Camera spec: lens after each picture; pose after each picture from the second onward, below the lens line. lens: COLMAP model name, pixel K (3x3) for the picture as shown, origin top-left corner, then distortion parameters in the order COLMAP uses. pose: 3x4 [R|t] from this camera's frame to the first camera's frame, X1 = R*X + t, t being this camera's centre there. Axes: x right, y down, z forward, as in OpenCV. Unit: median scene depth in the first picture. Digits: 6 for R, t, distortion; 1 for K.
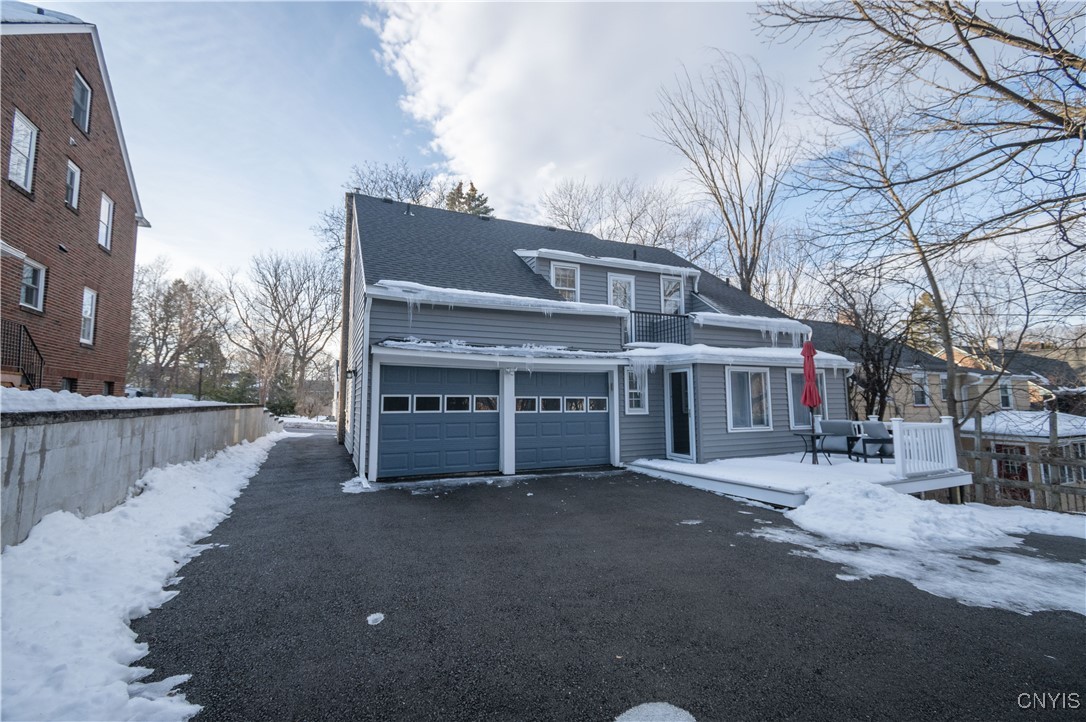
lens RADIAL K [[478.0, 0, 548.5], [0, 478.0, 355.9], [0, 0, 1]] dist [0.015048, -0.006356]
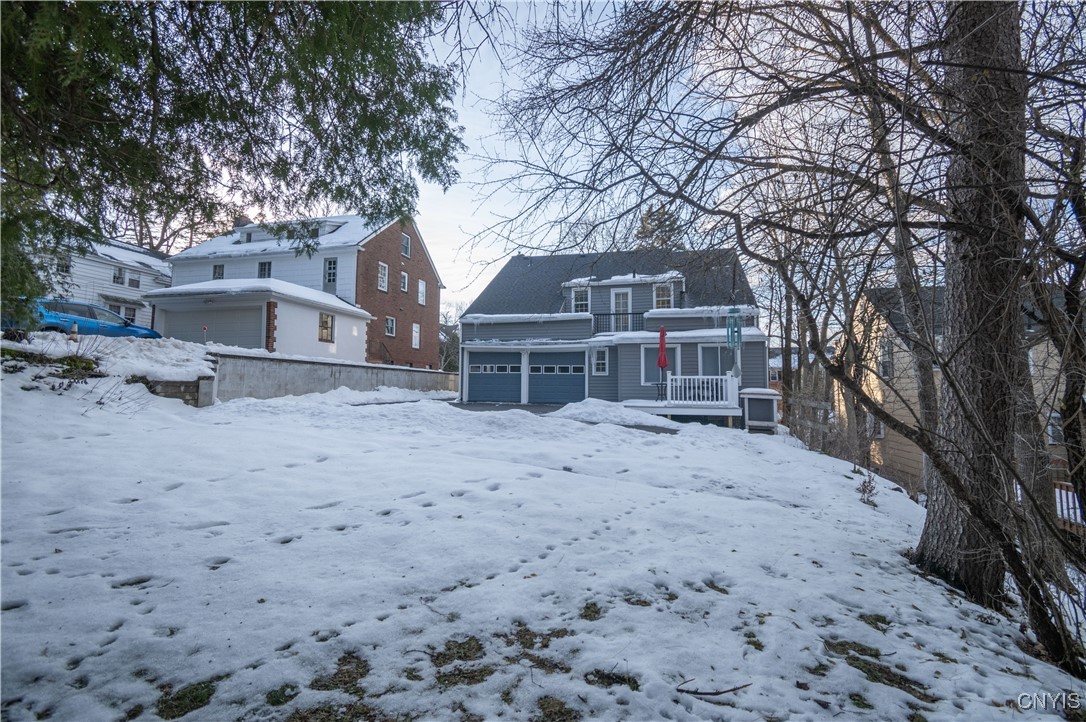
lens RADIAL K [[478.0, 0, 548.5], [0, 478.0, 355.9], [0, 0, 1]] dist [0.015048, -0.006356]
pose [[0.777017, -0.034244, -0.628548, 1.194132], [0.047953, 0.998838, 0.004862, 0.039149], [0.627651, -0.033919, 0.777756, -0.463739]]
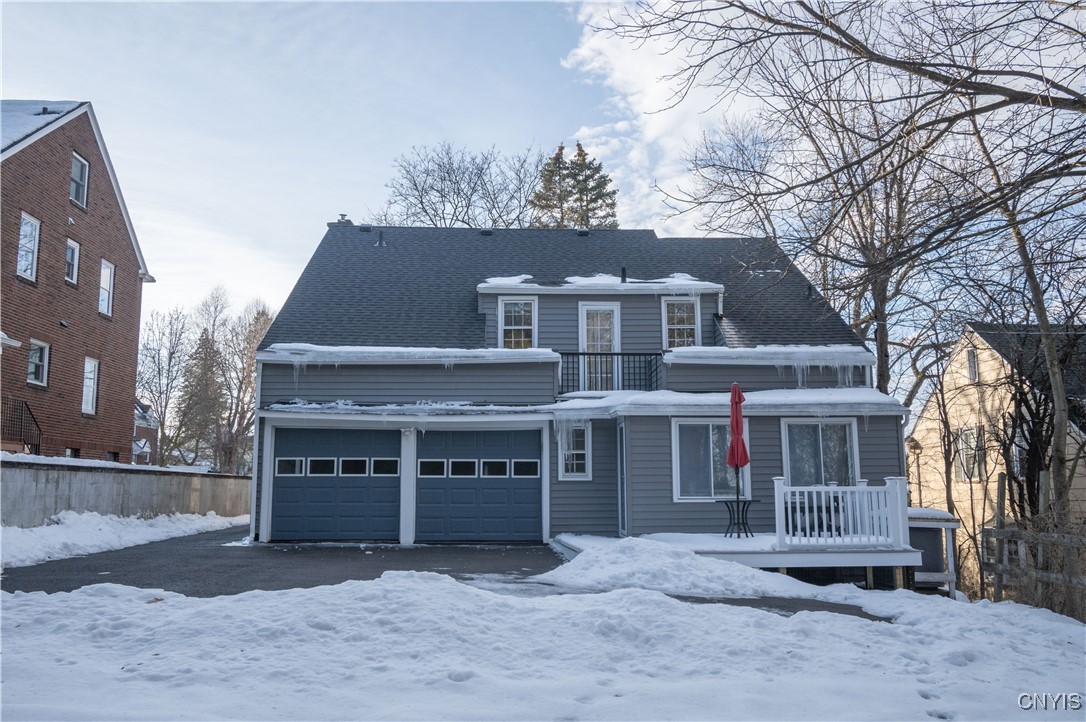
lens RADIAL K [[902.5, 0, 546.6], [0, 902.5, 360.6], [0, 0, 1]] dist [-0.002138, 0.002659]
pose [[0.928063, -0.053362, -0.368581, 0.769329], [0.035455, 0.997846, -0.055190, 0.002145], [0.370732, 0.038152, 0.927956, -0.480460]]
